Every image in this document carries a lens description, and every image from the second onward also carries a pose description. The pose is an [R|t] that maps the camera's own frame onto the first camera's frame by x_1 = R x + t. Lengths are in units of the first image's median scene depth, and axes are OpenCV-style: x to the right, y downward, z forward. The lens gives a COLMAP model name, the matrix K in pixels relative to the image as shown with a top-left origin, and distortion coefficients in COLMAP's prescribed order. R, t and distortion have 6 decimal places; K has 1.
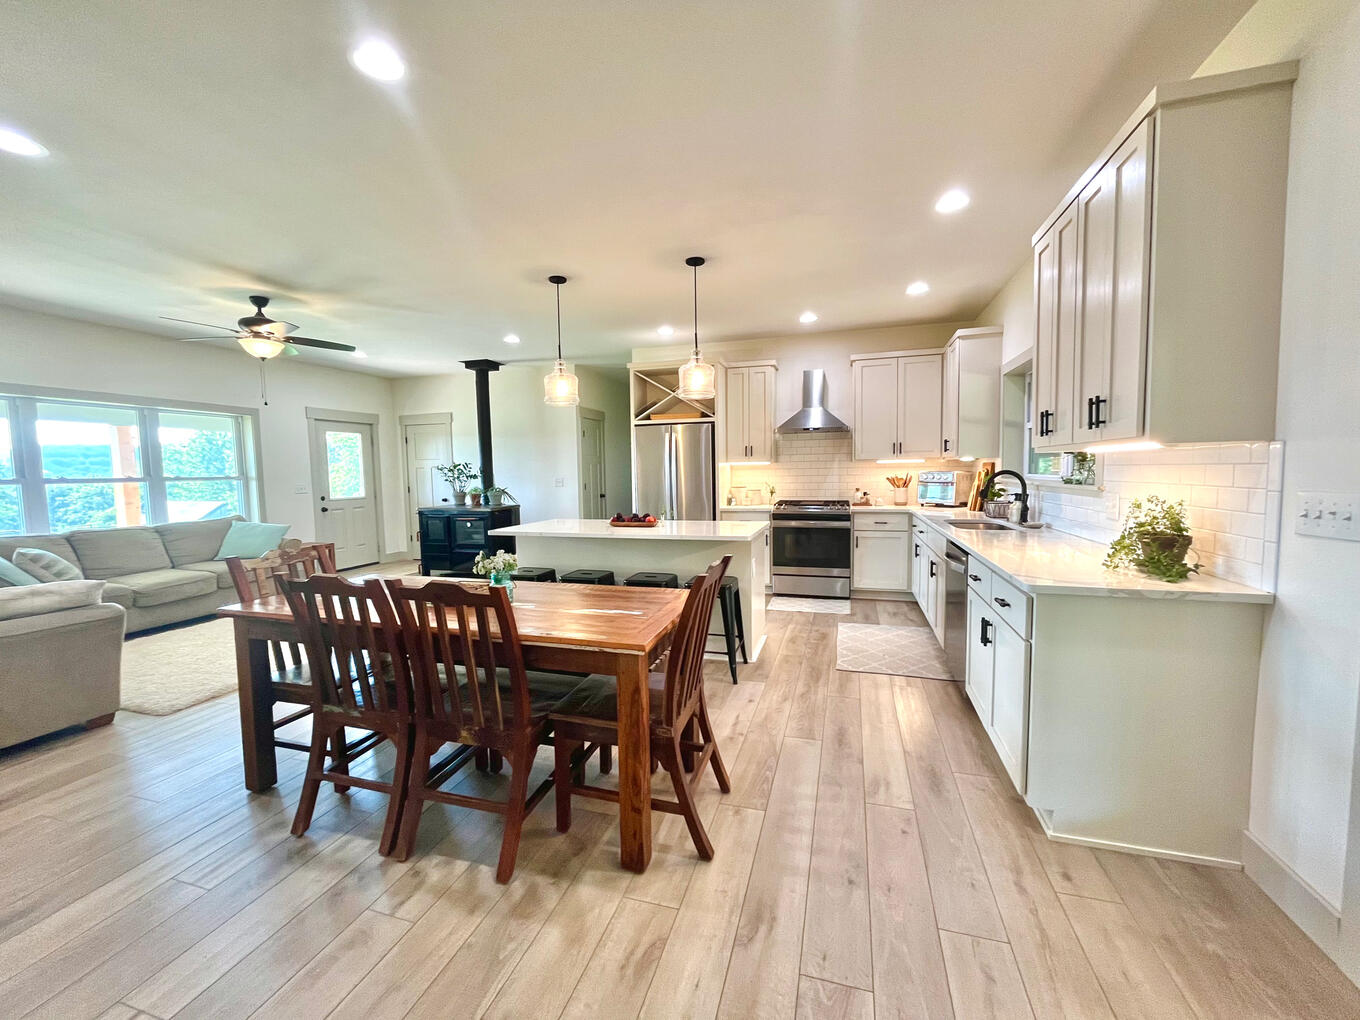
lens RADIAL K [[552.0, 0, 678.8], [0, 552.0, 510.6], [0, 0, 1]] dist [-0.000481, 0.000382]
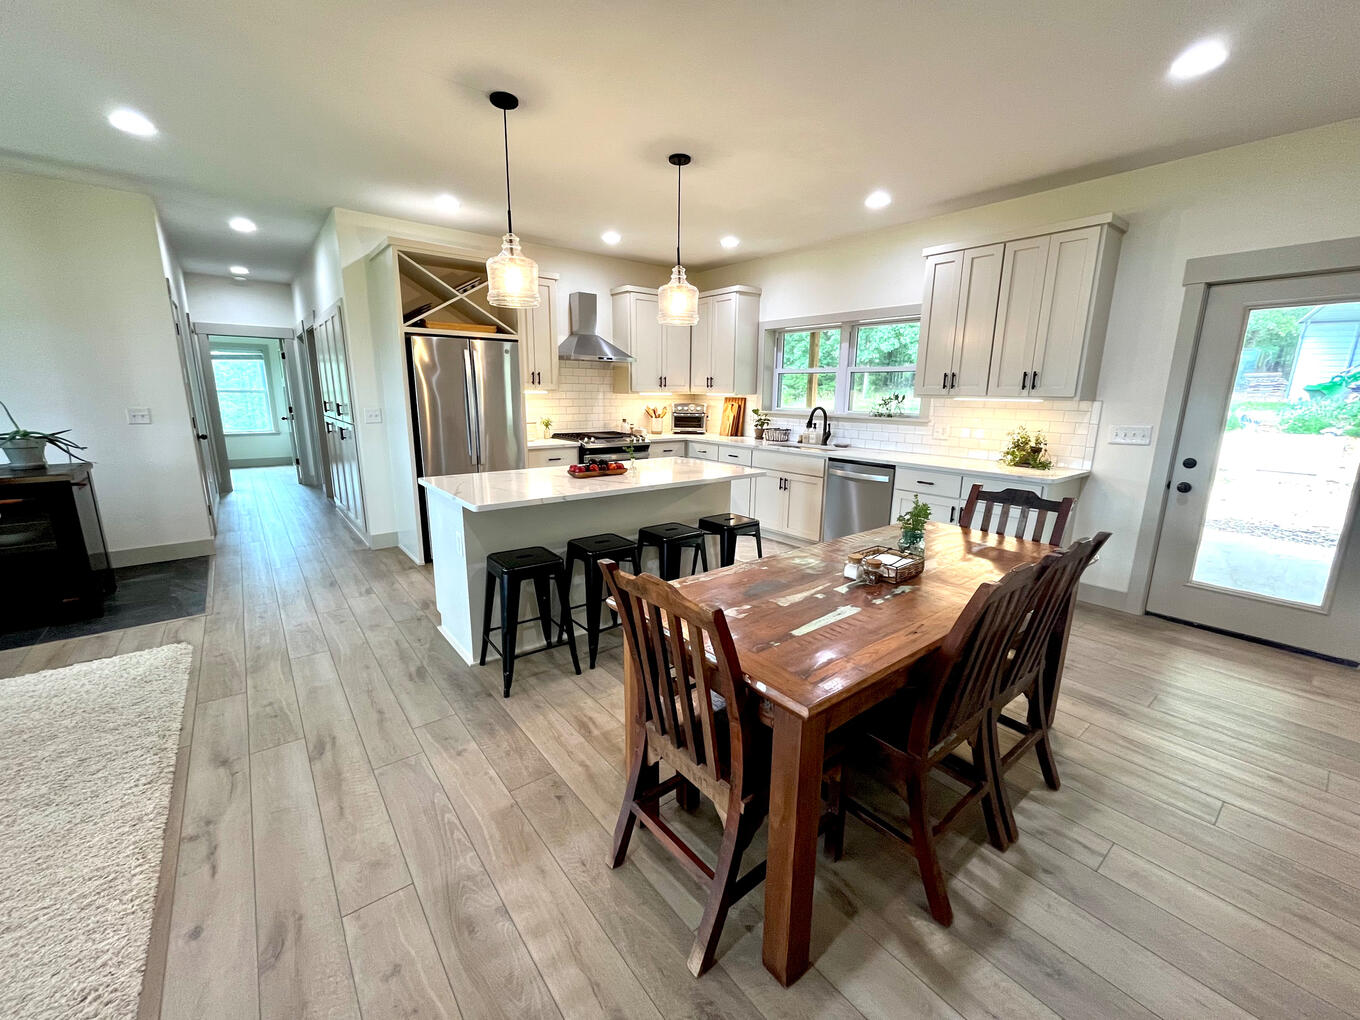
lens RADIAL K [[552.0, 0, 679.0], [0, 552.0, 512.6], [0, 0, 1]] dist [-0.000481, 0.000382]
pose [[0.564745, -0.157200, 0.810155, -0.587172], [0.040261, 0.985769, 0.163210, -0.038535], [-0.824282, -0.059554, 0.563038, 0.378597]]
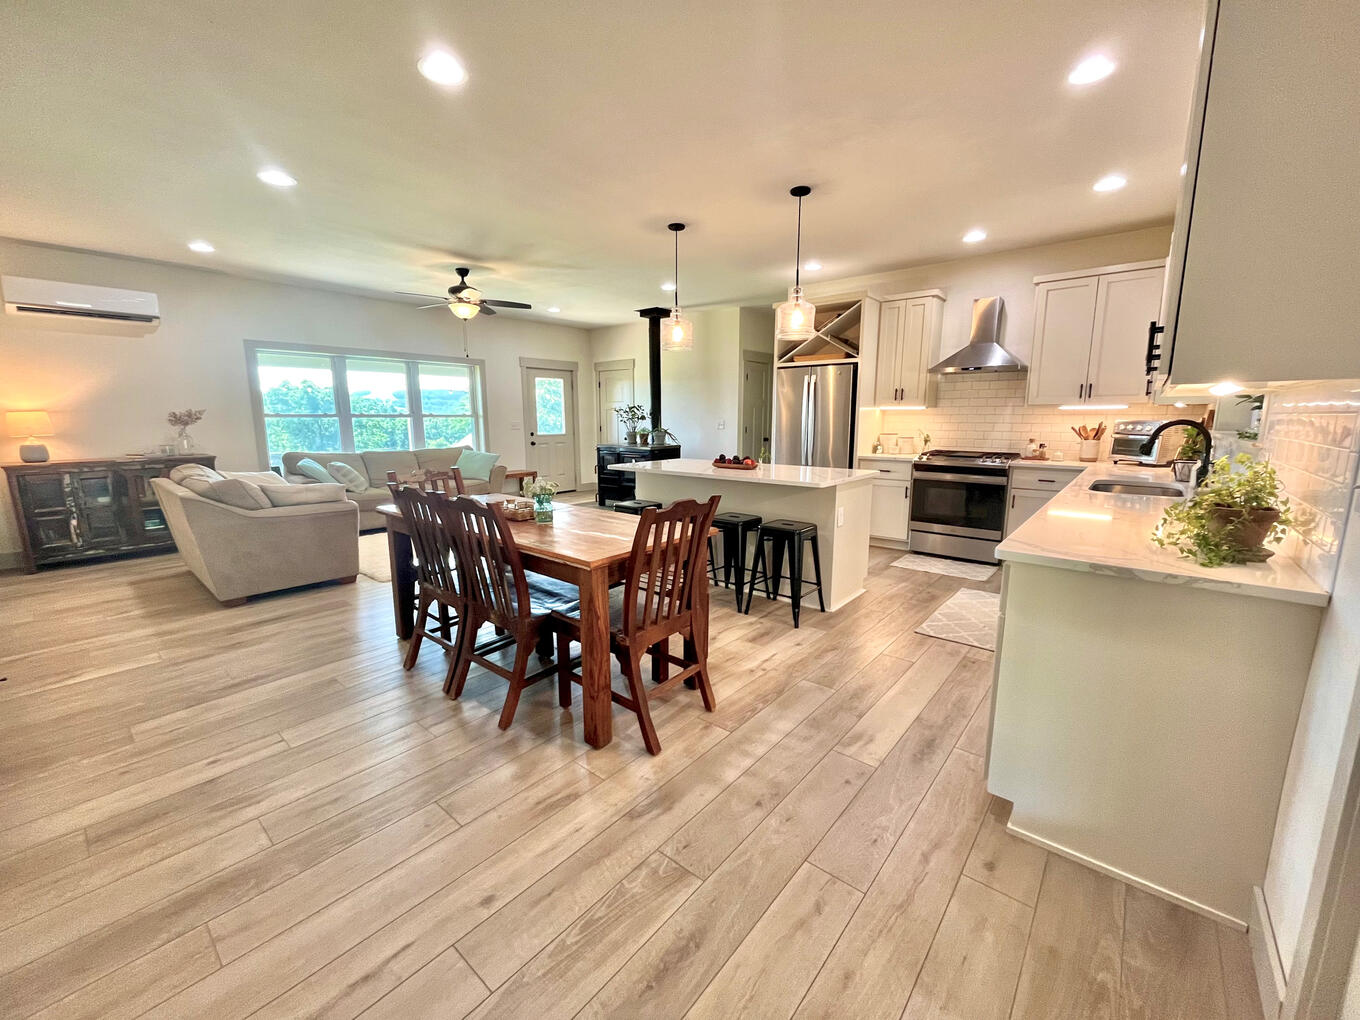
lens RADIAL K [[552.0, 0, 677.3], [0, 552.0, 511.8], [0, 0, 1]] dist [-0.000481, 0.000382]
pose [[0.919033, 0.082197, -0.385516, 0.191505], [-0.042344, 0.992944, 0.110765, -0.000389], [0.391900, -0.085472, 0.916029, 0.002126]]
